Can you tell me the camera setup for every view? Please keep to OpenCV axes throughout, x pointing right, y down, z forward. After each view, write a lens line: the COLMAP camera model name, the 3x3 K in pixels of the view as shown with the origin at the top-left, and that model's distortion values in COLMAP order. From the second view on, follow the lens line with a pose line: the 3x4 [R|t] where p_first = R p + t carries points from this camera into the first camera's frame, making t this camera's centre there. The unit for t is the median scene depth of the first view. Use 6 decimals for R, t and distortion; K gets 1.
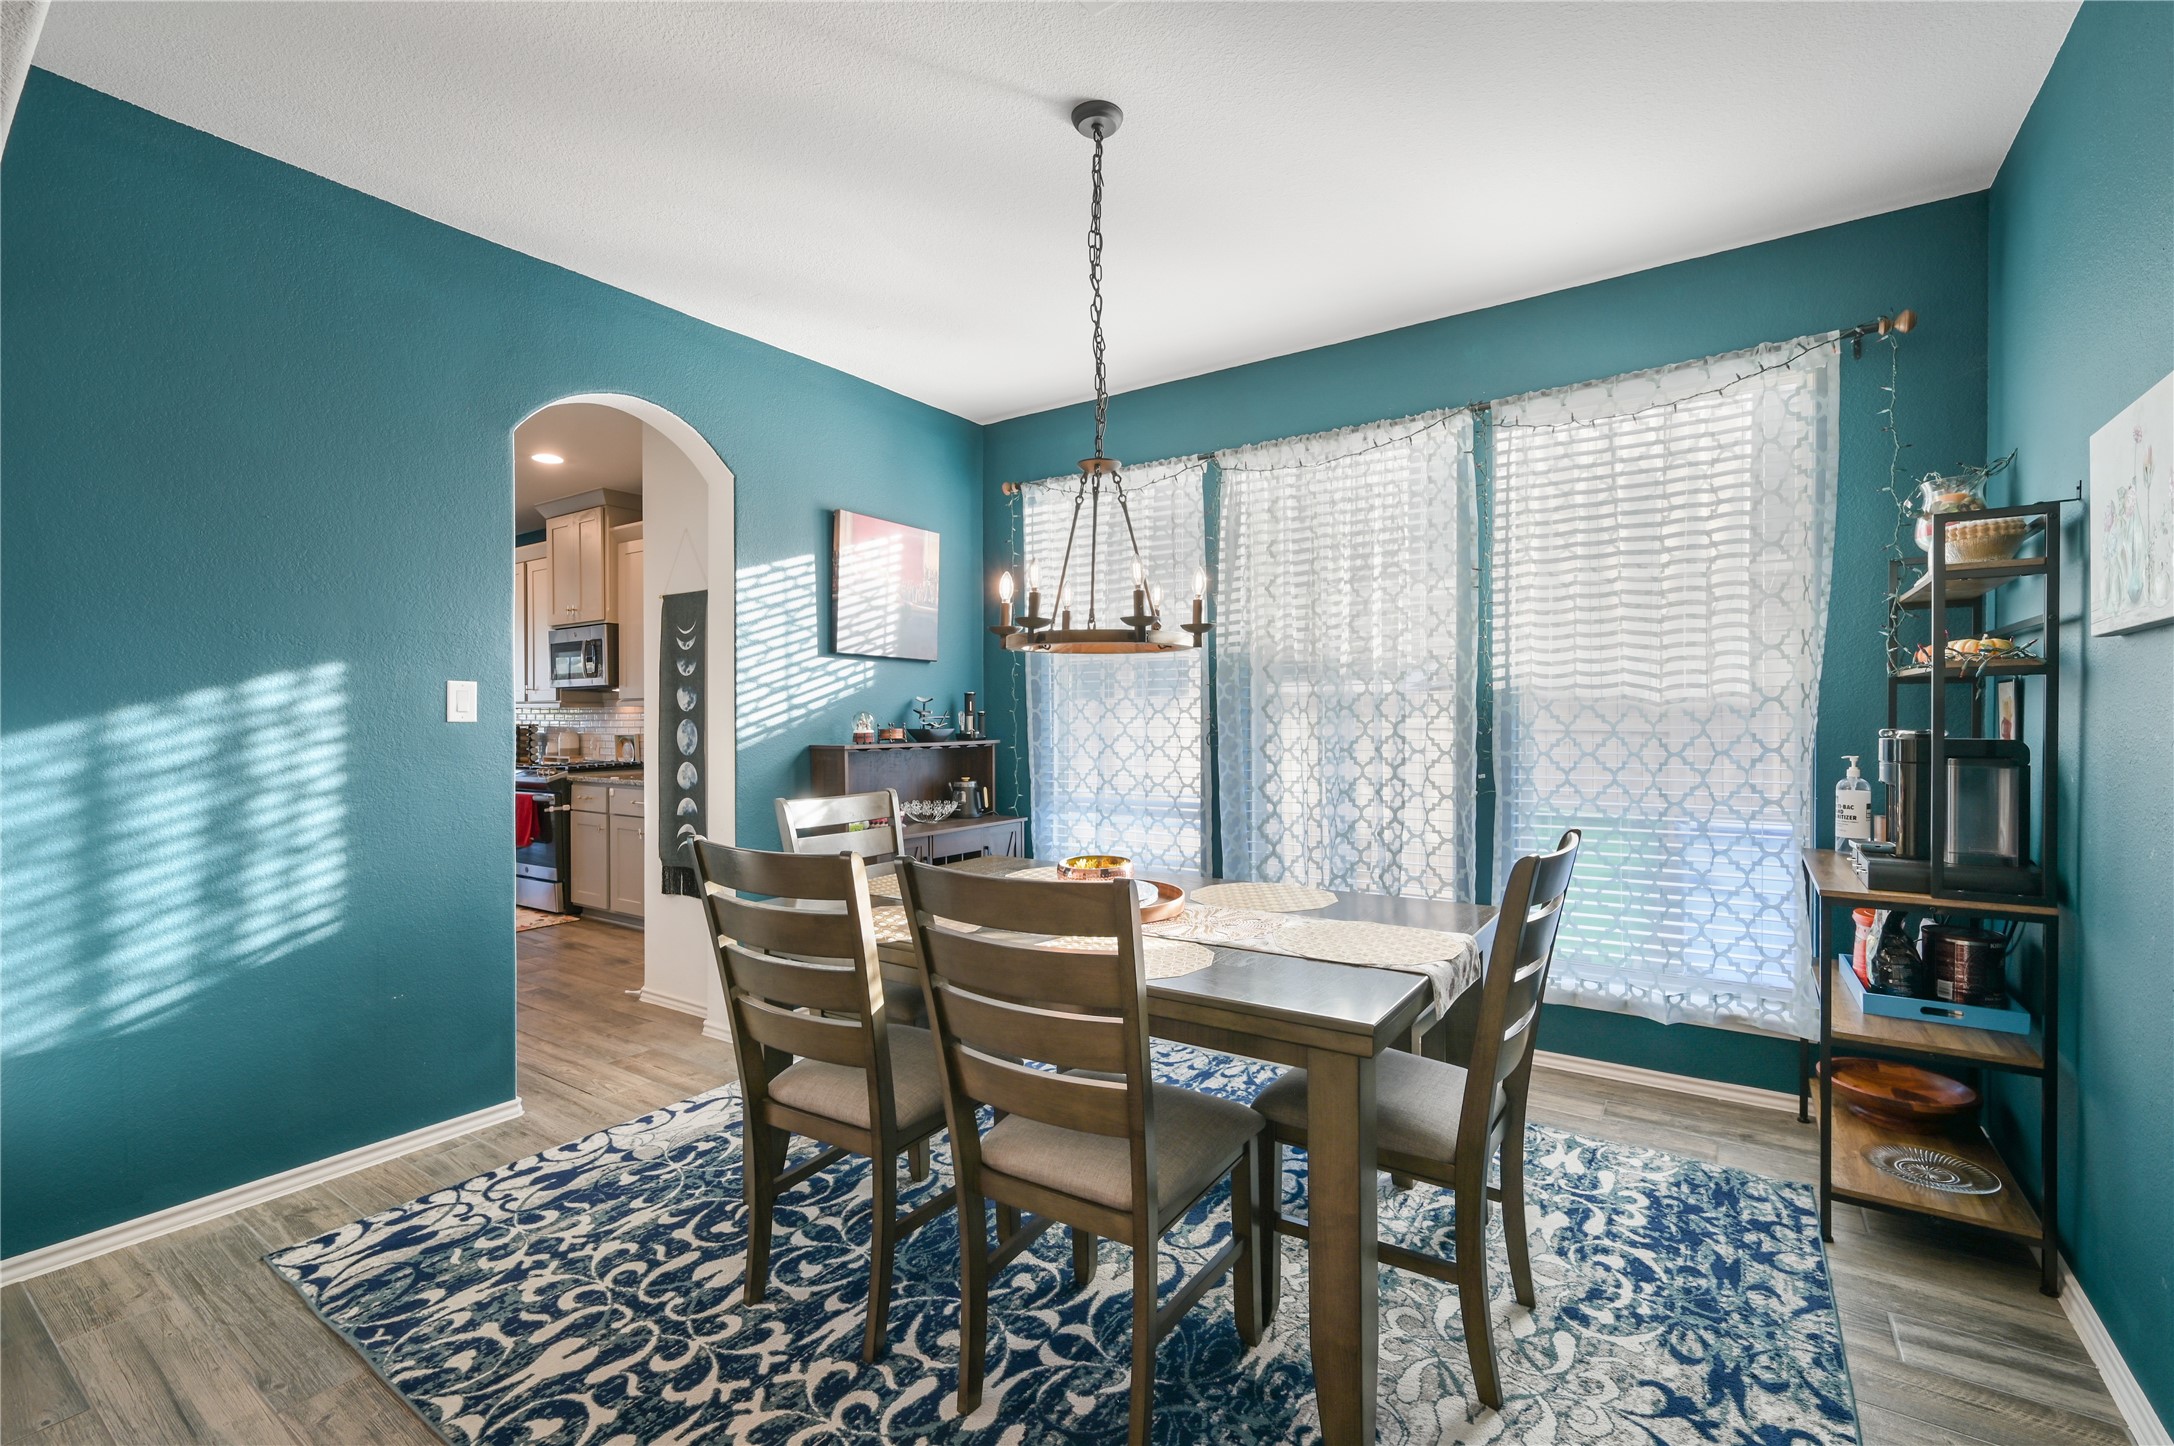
lens RADIAL K [[928.7, 0, 1090.8], [0, 928.7, 726.1], [0, 0, 1]] dist [0.011154, -0.000752]
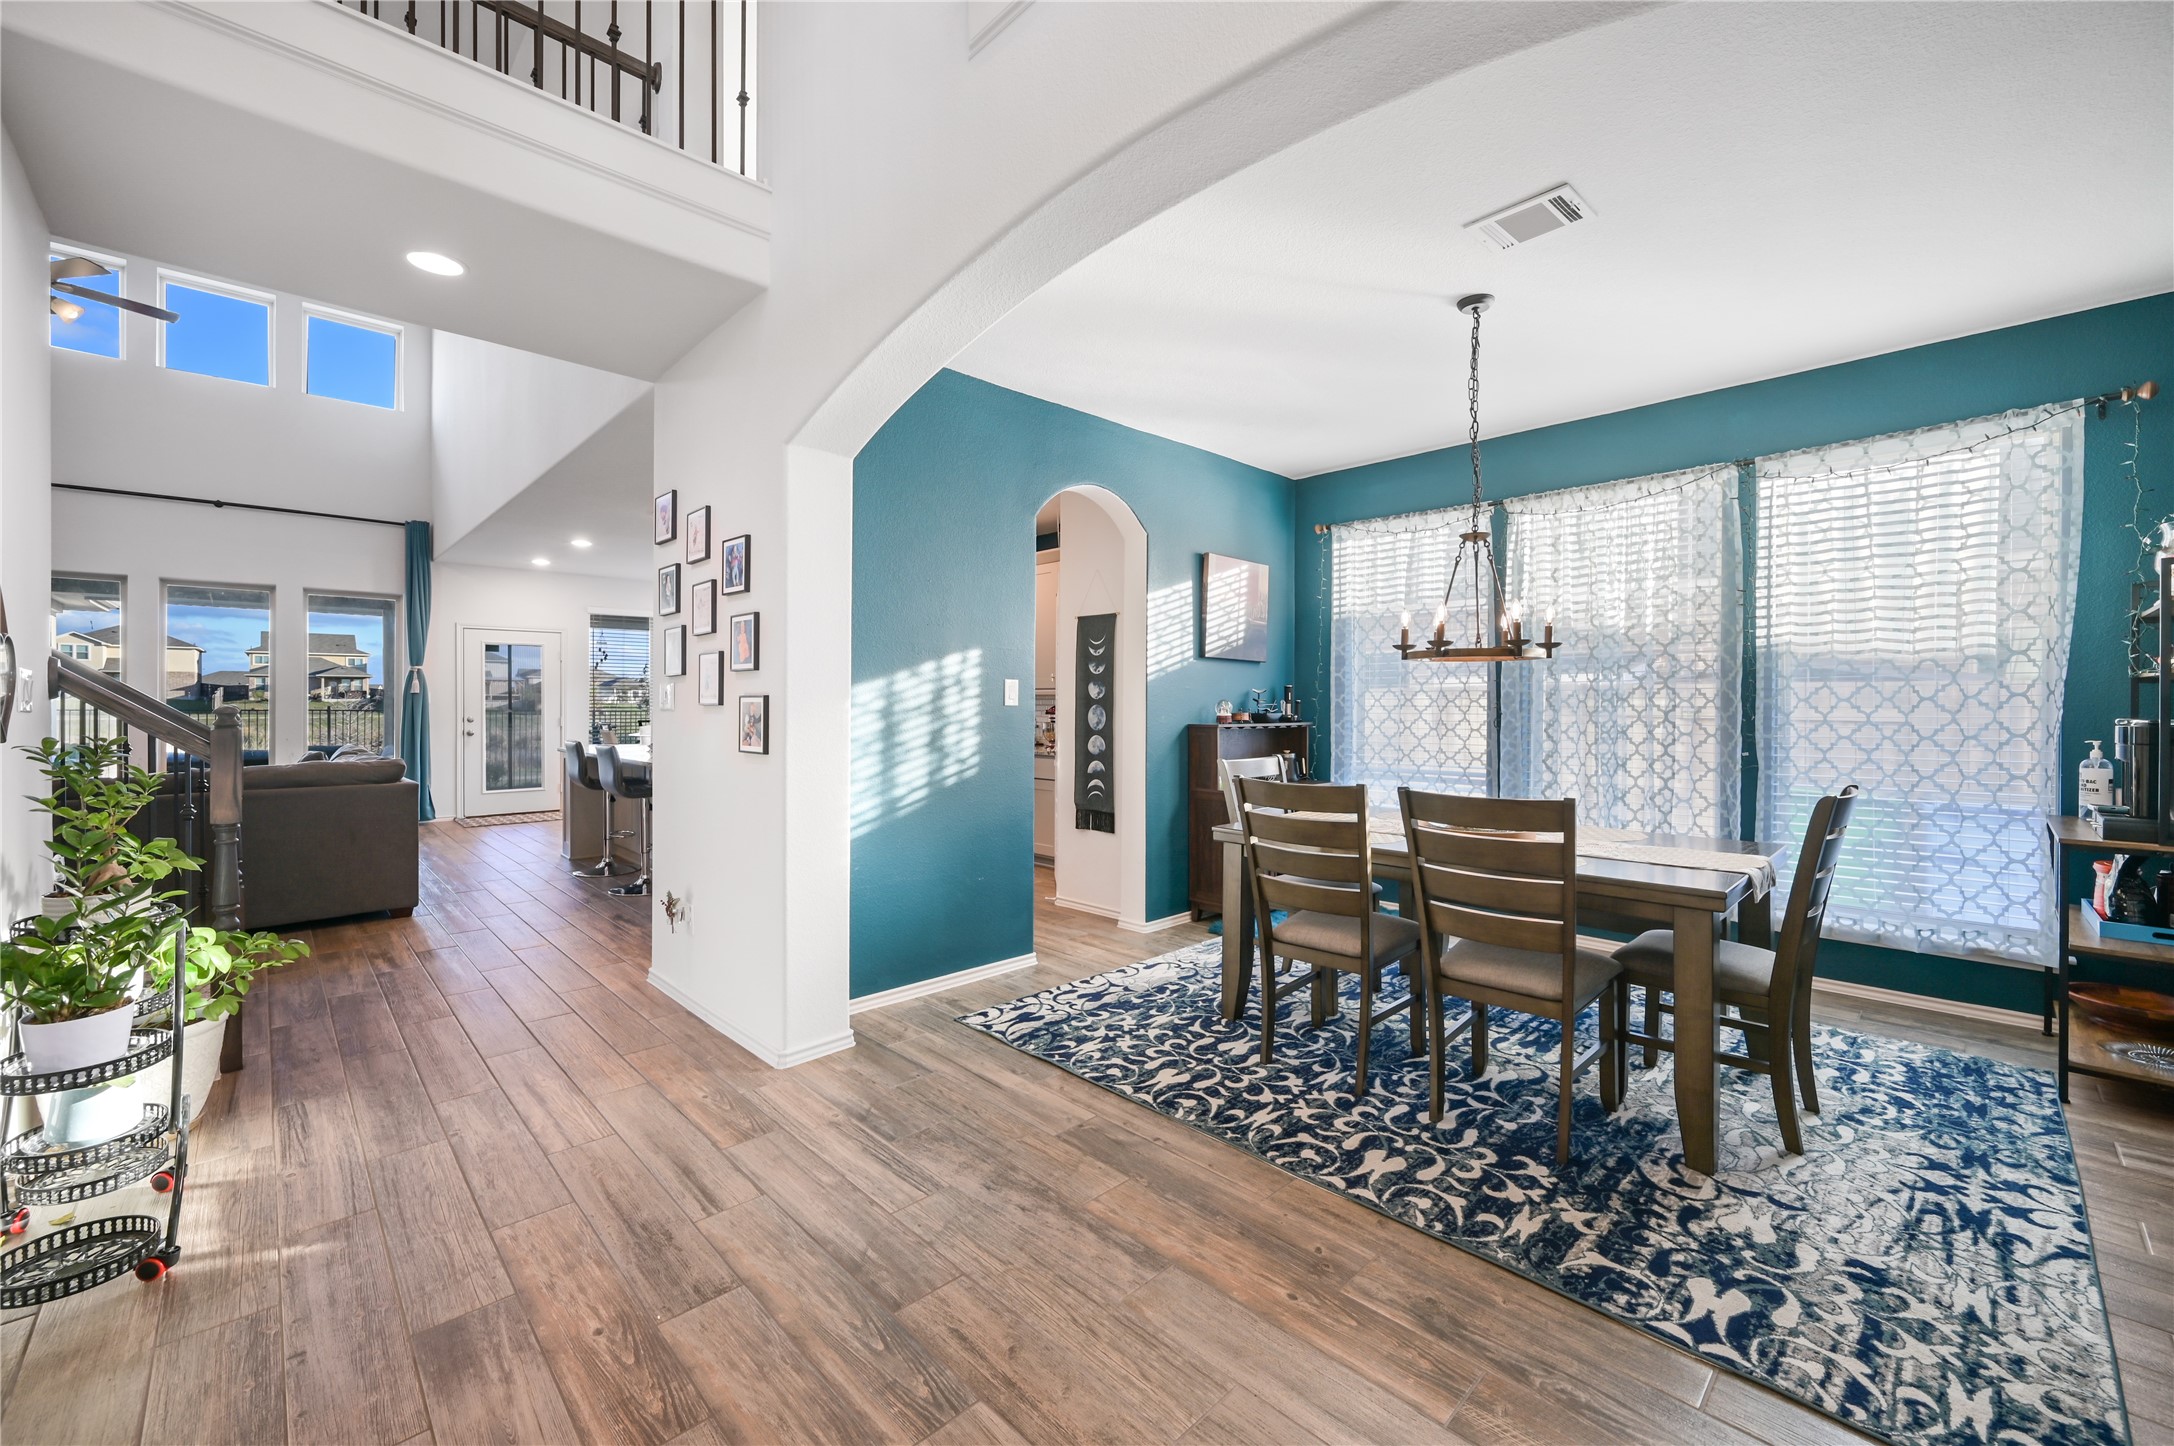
lens RADIAL K [[865.4, 0, 1089.2], [0, 865.4, 707.2], [0, 0, 1]] dist [0.010705, -0.000777]
pose [[0.981783, 0.007541, -0.189855, -0.257715], [-0.008749, 0.999946, -0.005527, 0.005006], [0.189803, 0.007088, 0.981797, -0.368937]]
